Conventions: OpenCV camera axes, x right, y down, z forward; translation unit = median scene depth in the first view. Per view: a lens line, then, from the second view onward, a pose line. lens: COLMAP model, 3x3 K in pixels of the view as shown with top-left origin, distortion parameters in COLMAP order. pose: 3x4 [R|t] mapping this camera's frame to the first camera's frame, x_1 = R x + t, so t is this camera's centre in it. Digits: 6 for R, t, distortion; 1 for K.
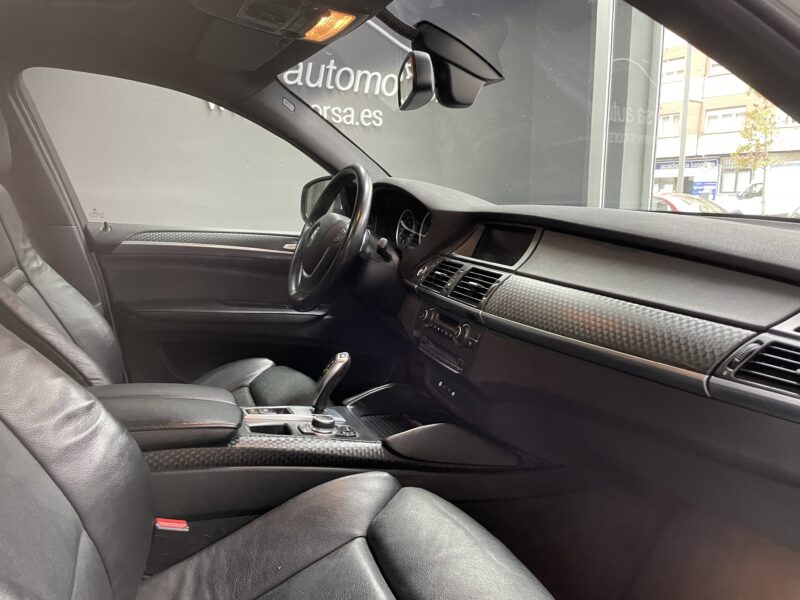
lens RADIAL K [[604.1, 0, 405.2], [0, 604.1, 301.2], [0, 0, 1]] dist [0.077014, -0.098480]
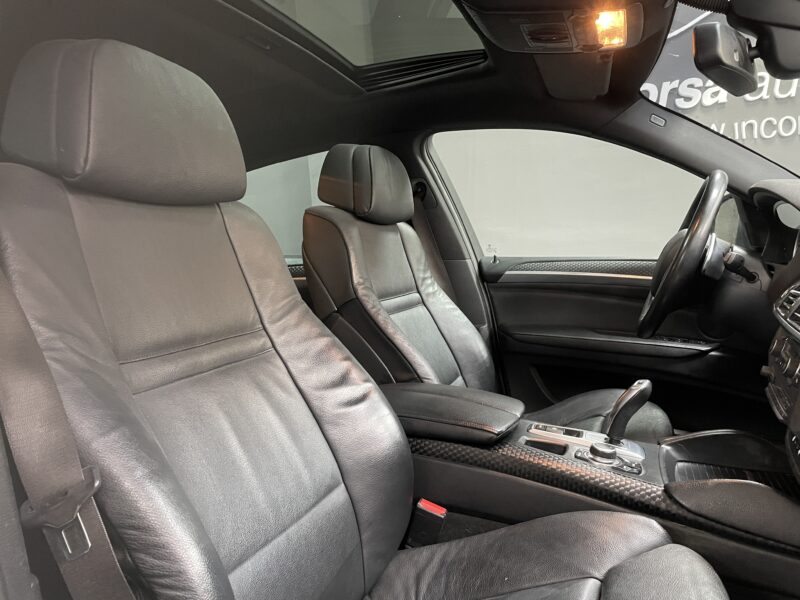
lens RADIAL K [[604.1, 0, 405.5], [0, 604.1, 300.4], [0, 0, 1]] dist [0.077014, -0.098480]
pose [[0.703647, 0.001481, -0.710549, 0.294237], [-0.056772, 0.996918, -0.054143, 0.038598], [0.708278, 0.078437, 0.701562, 0.120873]]
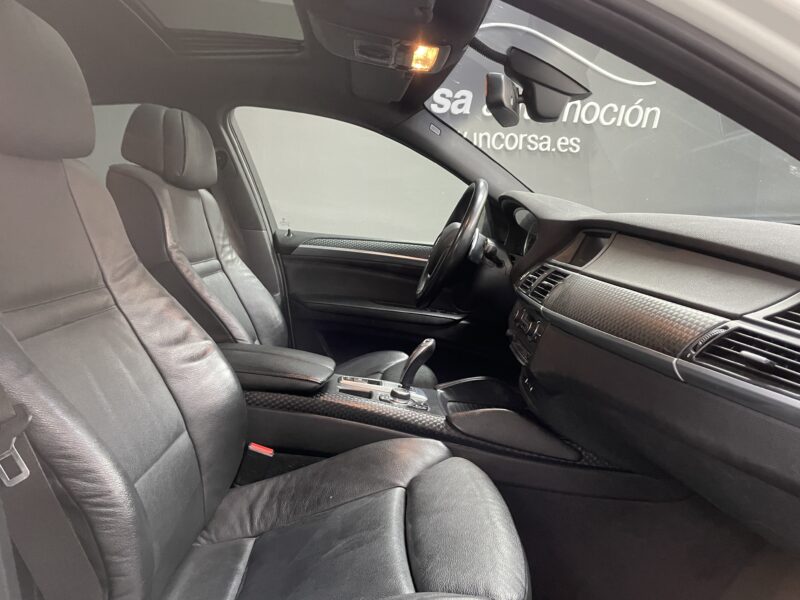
lens RADIAL K [[604.1, 0, 410.4], [0, 604.1, 297.5], [0, 0, 1]] dist [0.077014, -0.098480]
pose [[0.932992, 0.060109, -0.354842, 0.268050], [-0.080827, 0.995763, -0.043842, 0.062286], [0.350703, 0.069585, 0.933898, -0.079386]]
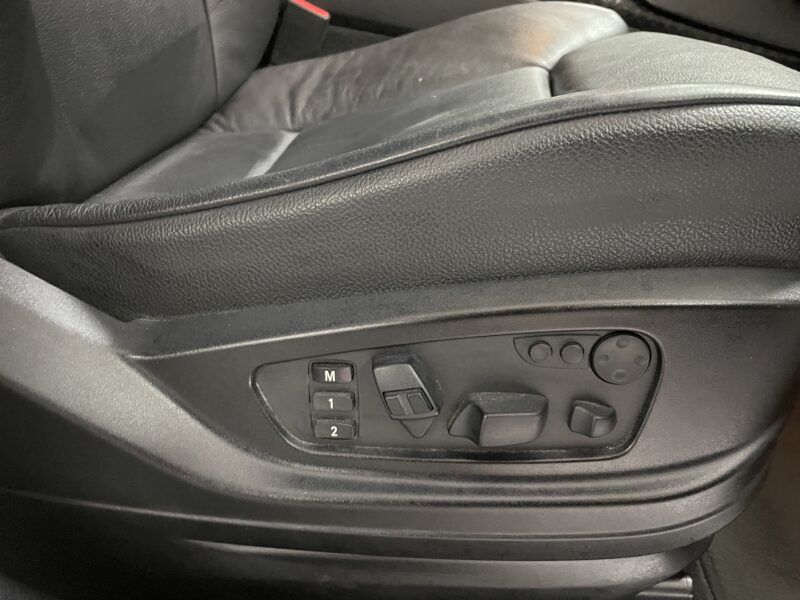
lens RADIAL K [[604.1, 0, 398.4], [0, 604.1, 302.8], [0, 0, 1]] dist [0.077014, -0.098480]
pose [[0.868190, 0.279727, -0.409878, 0.109877], [-0.137481, 0.929234, 0.342961, 0.337703], [0.476808, -0.241405, 0.845209, 0.240564]]
